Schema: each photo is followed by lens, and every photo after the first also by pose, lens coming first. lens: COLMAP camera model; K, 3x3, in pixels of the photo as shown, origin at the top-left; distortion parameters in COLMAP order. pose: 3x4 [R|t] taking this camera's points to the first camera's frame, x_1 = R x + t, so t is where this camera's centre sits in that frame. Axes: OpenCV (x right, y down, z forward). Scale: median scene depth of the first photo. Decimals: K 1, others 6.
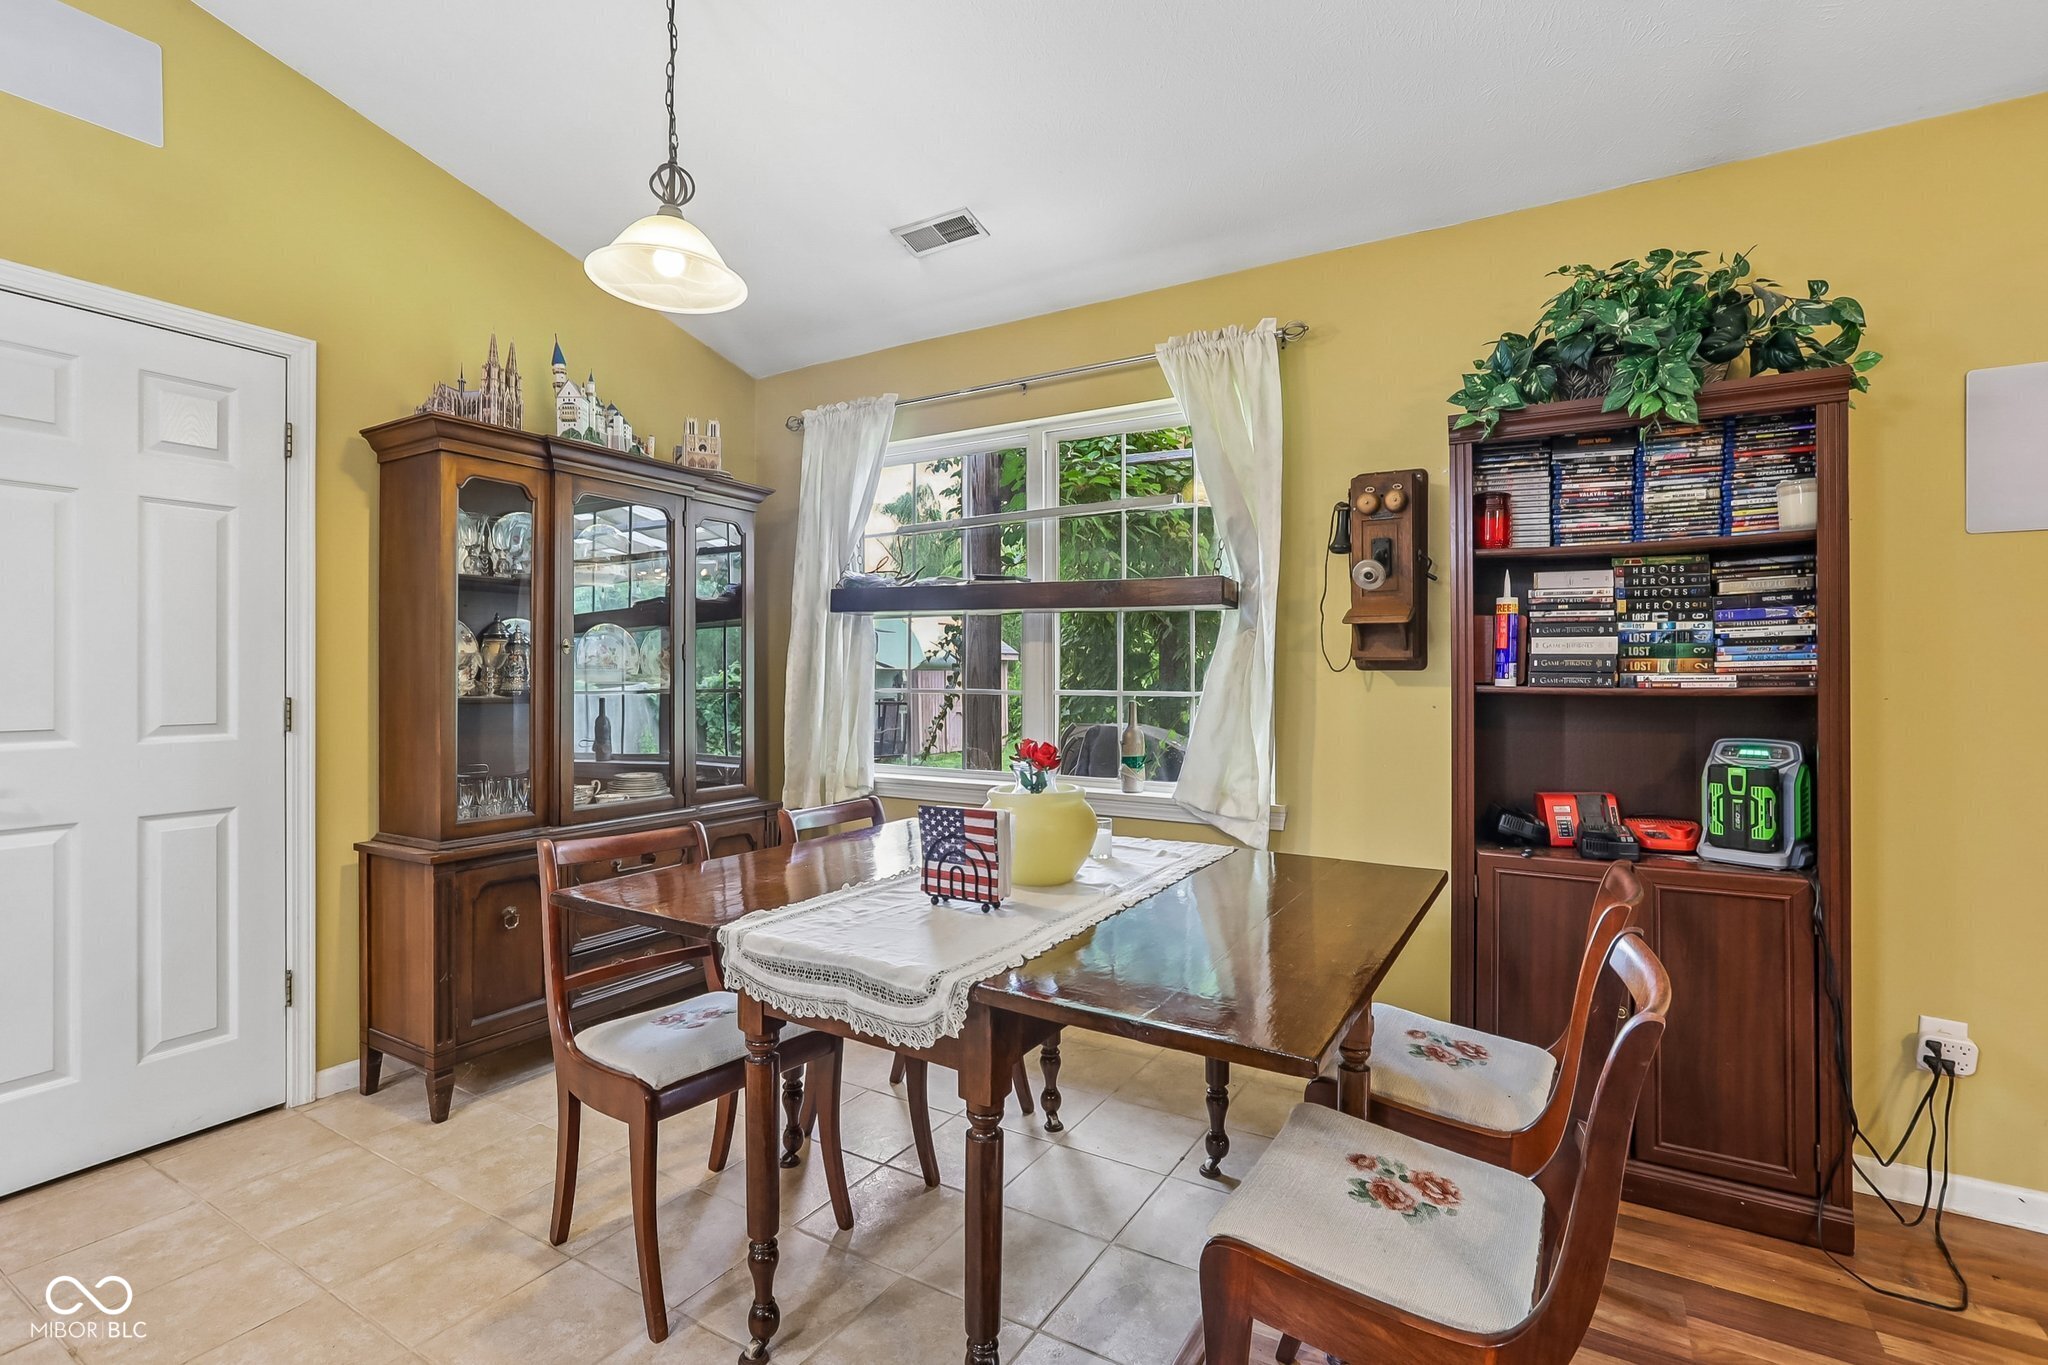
lens RADIAL K [[949.8, 0, 1028.5], [0, 949.8, 669.2], [0, 0, 1]] dist [-0.036378, 0.018924]
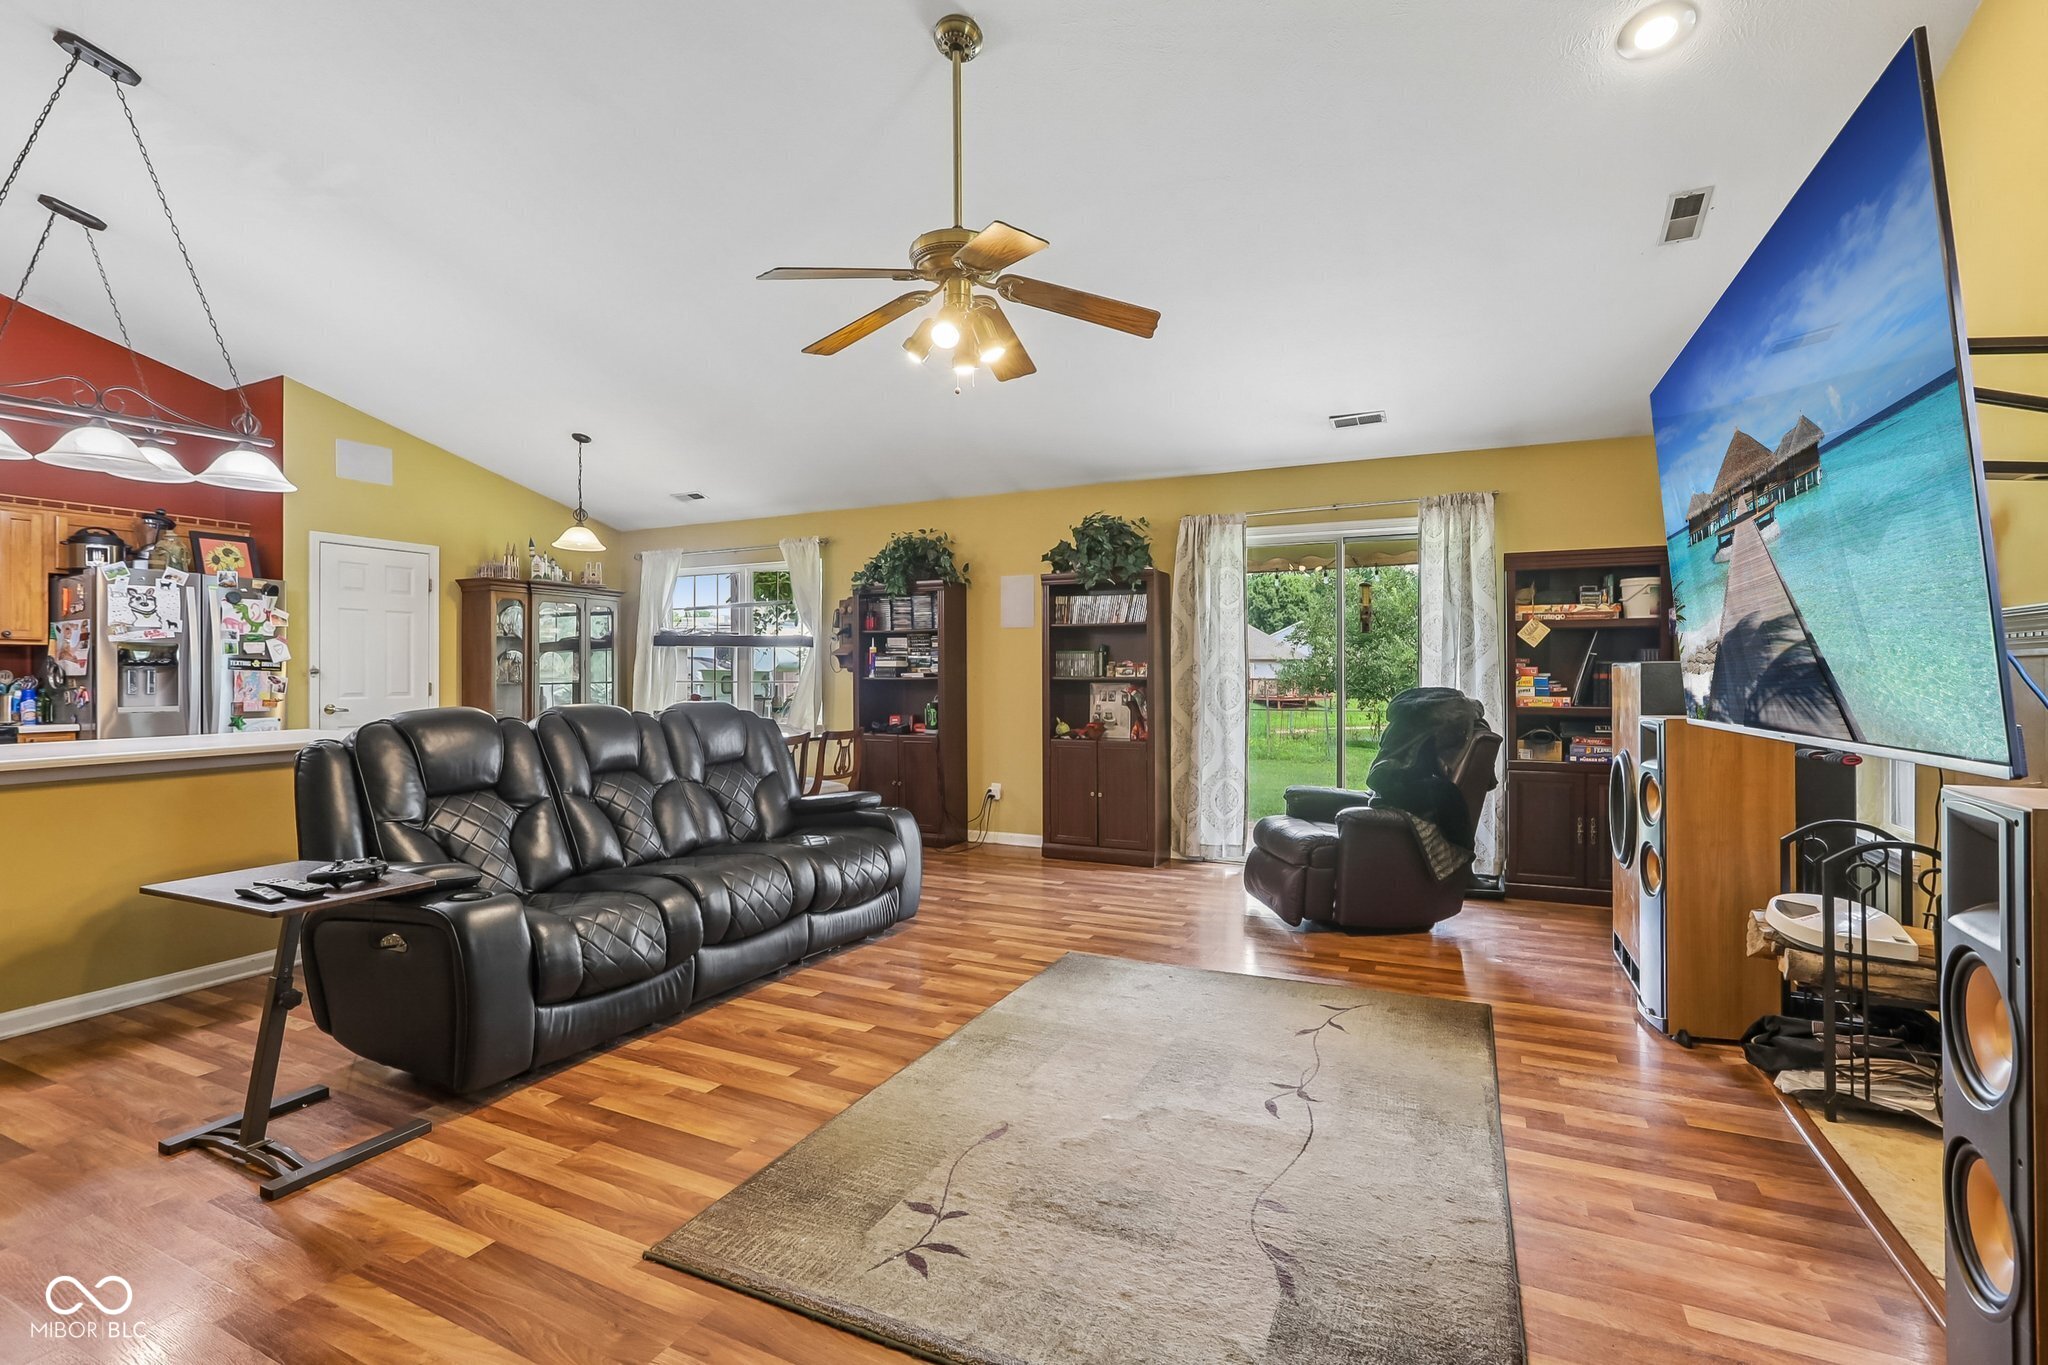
lens RADIAL K [[948.6, 0, 1027.4], [0, 948.6, 670.0], [0, 0, 1]] dist [-0.024801, 0.011311]
pose [[0.996469, -0.001411, 0.083945, 0.736105], [0.001558, 0.999997, -0.001684, 0.001174], [-0.083943, 0.001809, 0.996469, -1.973288]]
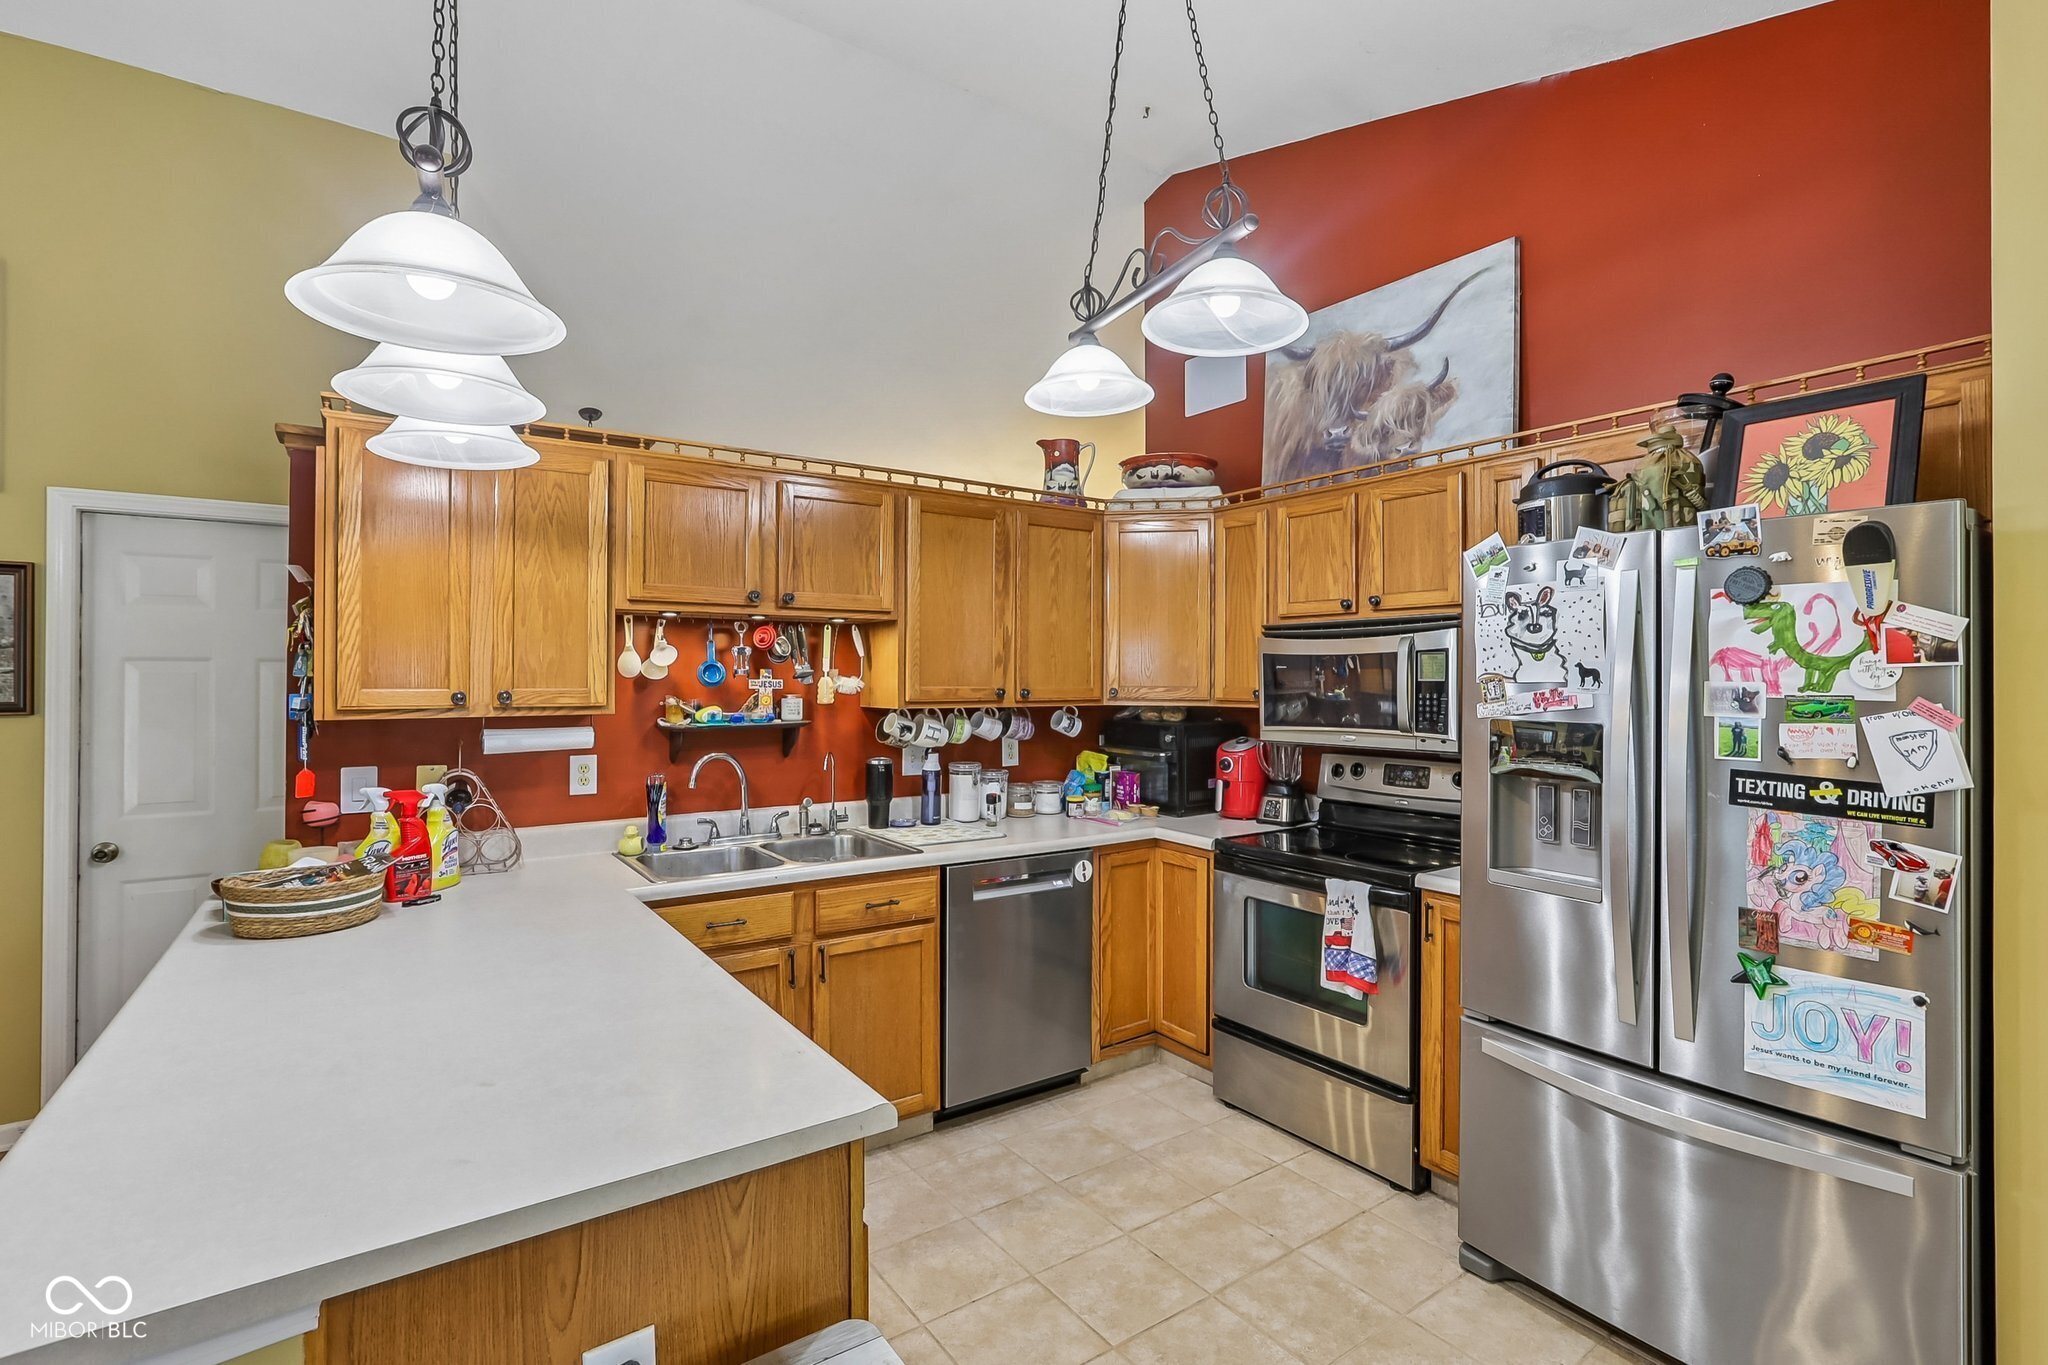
lens RADIAL K [[949.8, 0, 1028.5], [0, 949.8, 669.2], [0, 0, 1]] dist [-0.036378, 0.018924]
pose [[-0.413466, -0.004934, -0.910506, -0.137535], [0.003344, 0.999970, -0.006937, -0.118672], [0.910513, -0.005913, -0.413437, 0.383649]]
